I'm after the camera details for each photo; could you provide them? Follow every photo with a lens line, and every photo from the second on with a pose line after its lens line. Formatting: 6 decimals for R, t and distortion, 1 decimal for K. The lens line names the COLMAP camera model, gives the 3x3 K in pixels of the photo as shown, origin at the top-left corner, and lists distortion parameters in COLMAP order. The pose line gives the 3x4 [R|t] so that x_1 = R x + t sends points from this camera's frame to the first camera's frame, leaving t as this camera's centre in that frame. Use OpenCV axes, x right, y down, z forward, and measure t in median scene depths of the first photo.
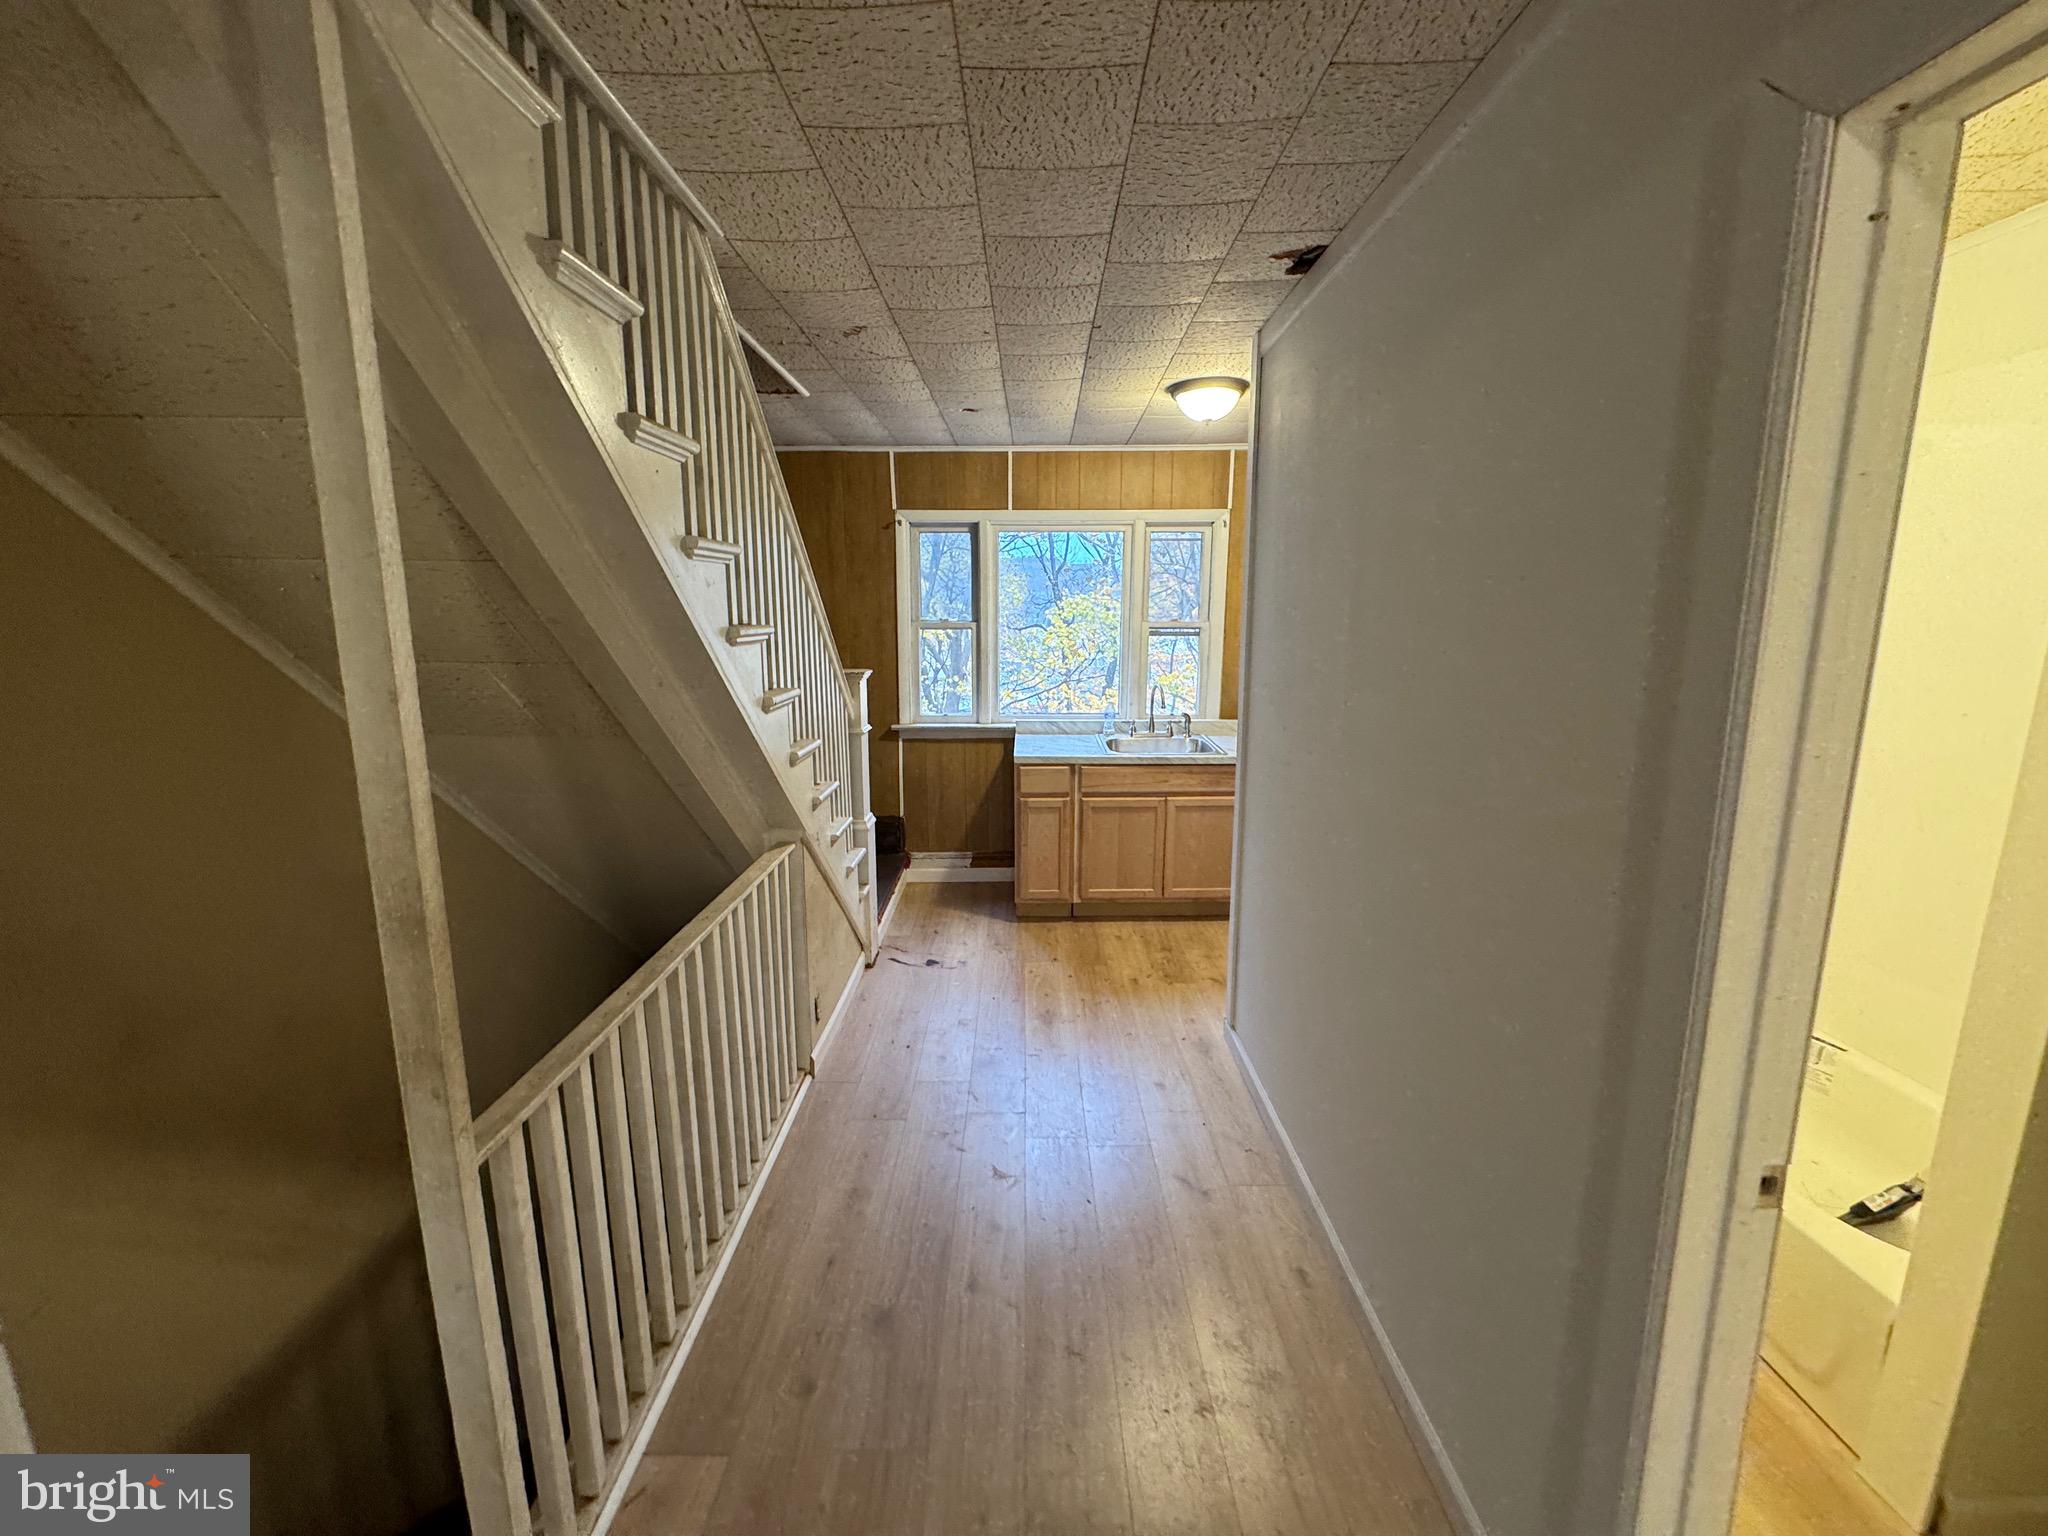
lens RADIAL K [[810.2, 0, 1028.7], [0, 810.2, 762.5], [0, 0, 1]] dist [-0.006407, 0.000713]
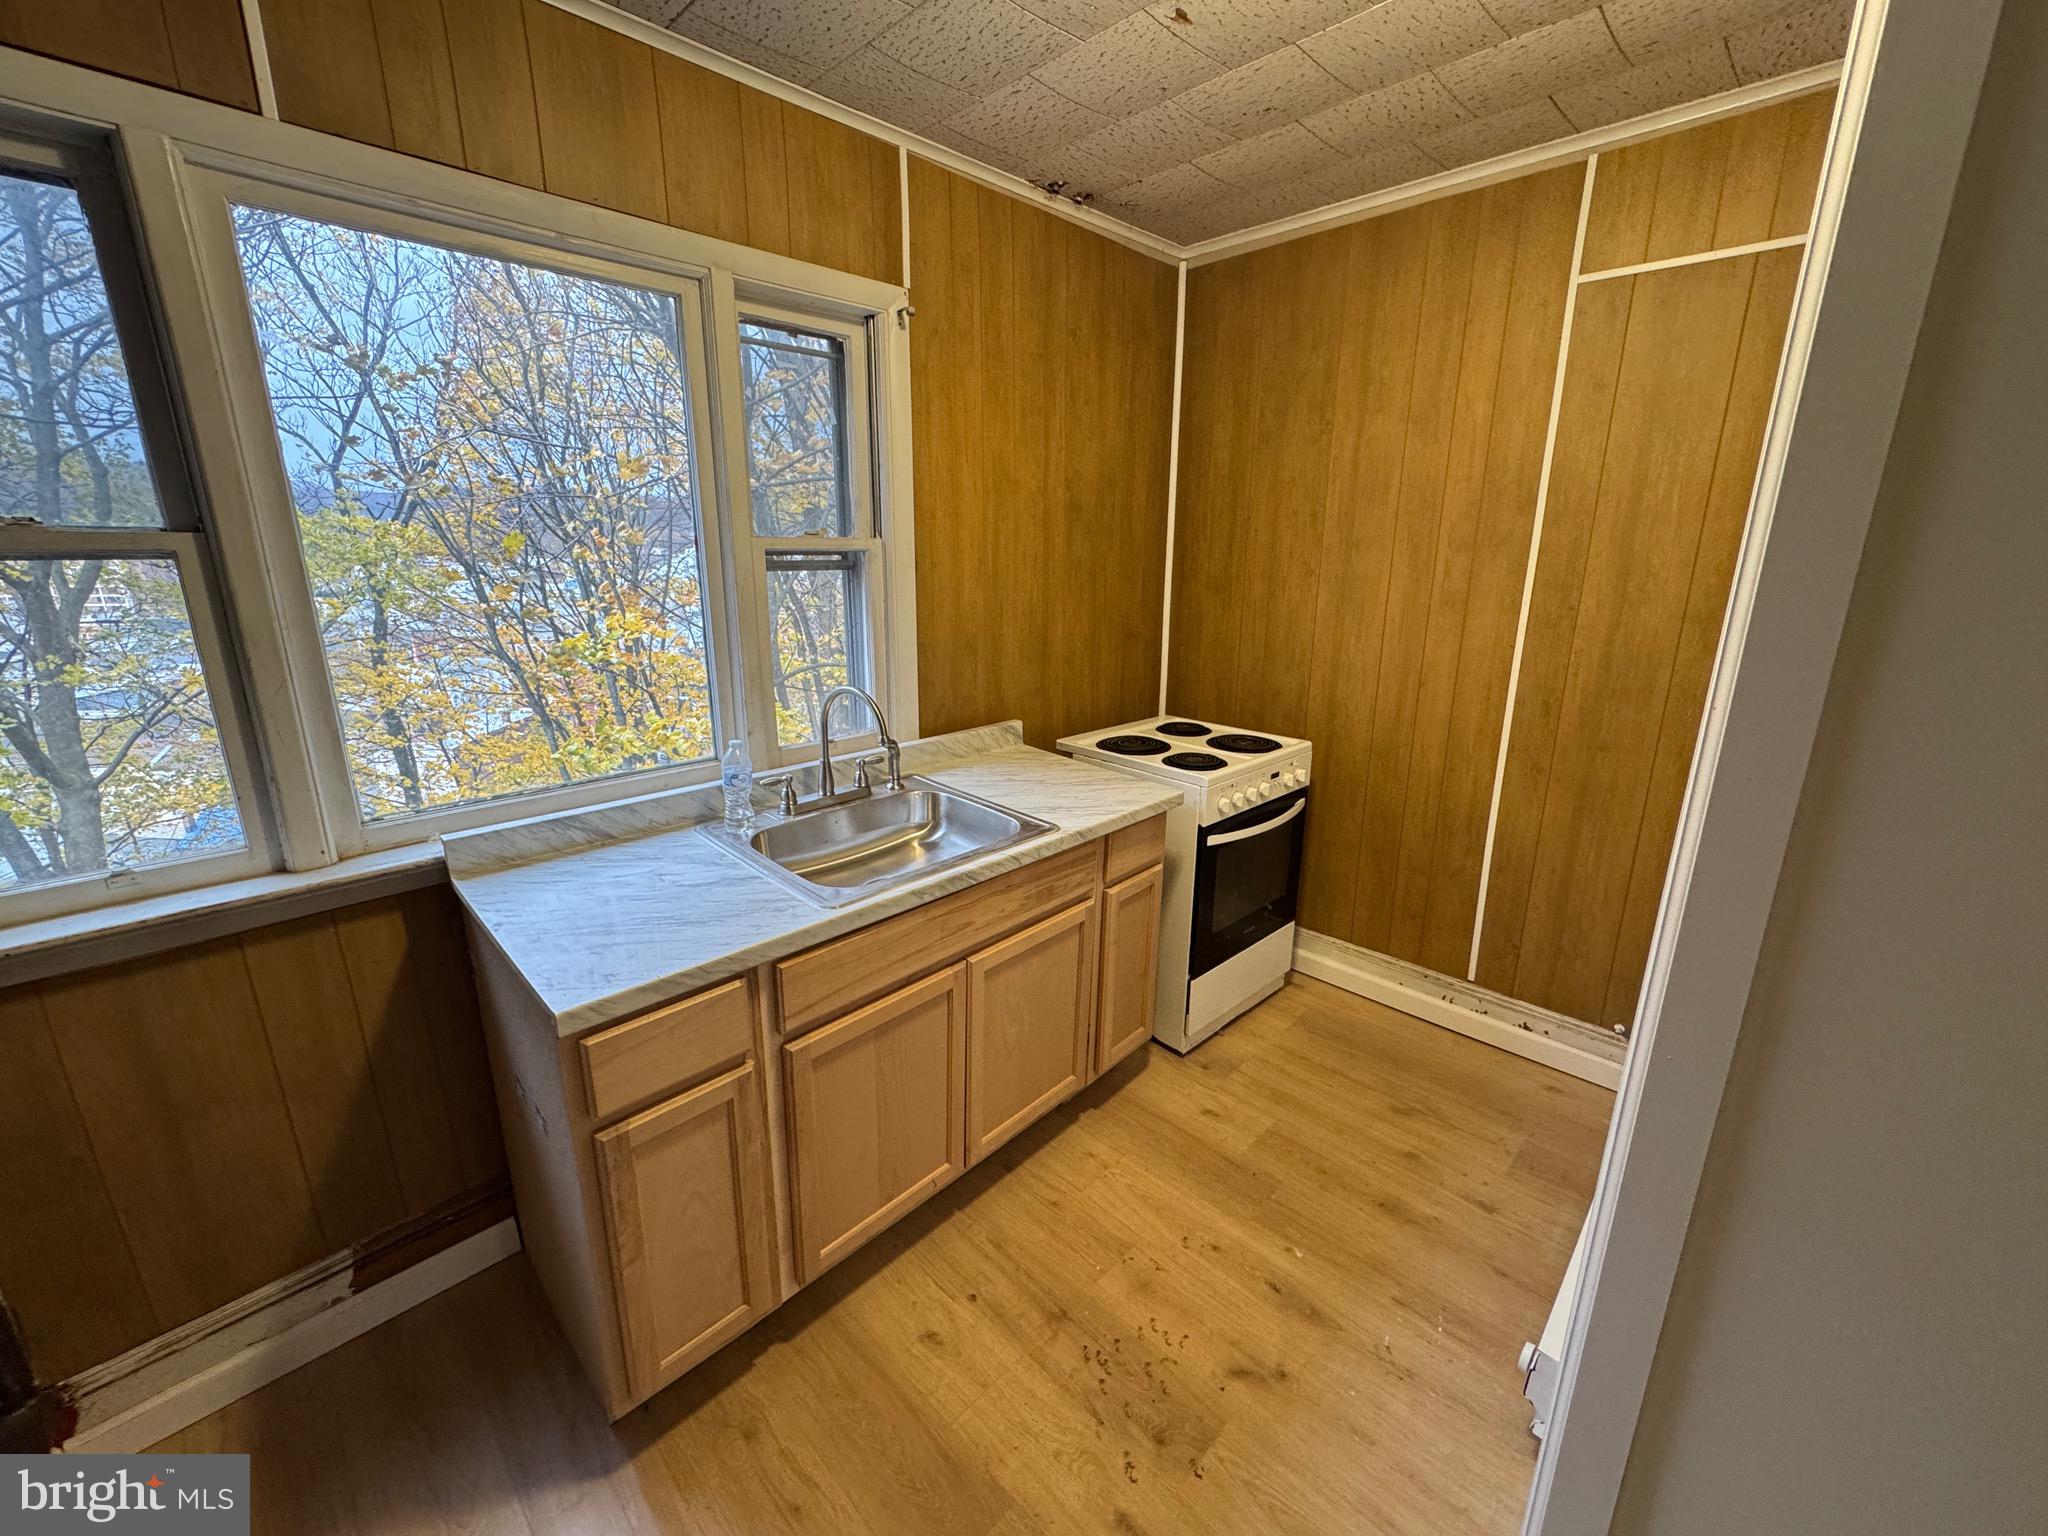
lens RADIAL K [[810.2, 0, 1030.6], [0, 810.2, 768.7], [0, 0, 1]] dist [-0.006407, 0.000713]
pose [[0.702961, -0.180433, 0.687961, -0.075075], [0.124044, 0.983563, 0.131213, -0.102761], [-0.700328, -0.006900, 0.713788, 0.661834]]
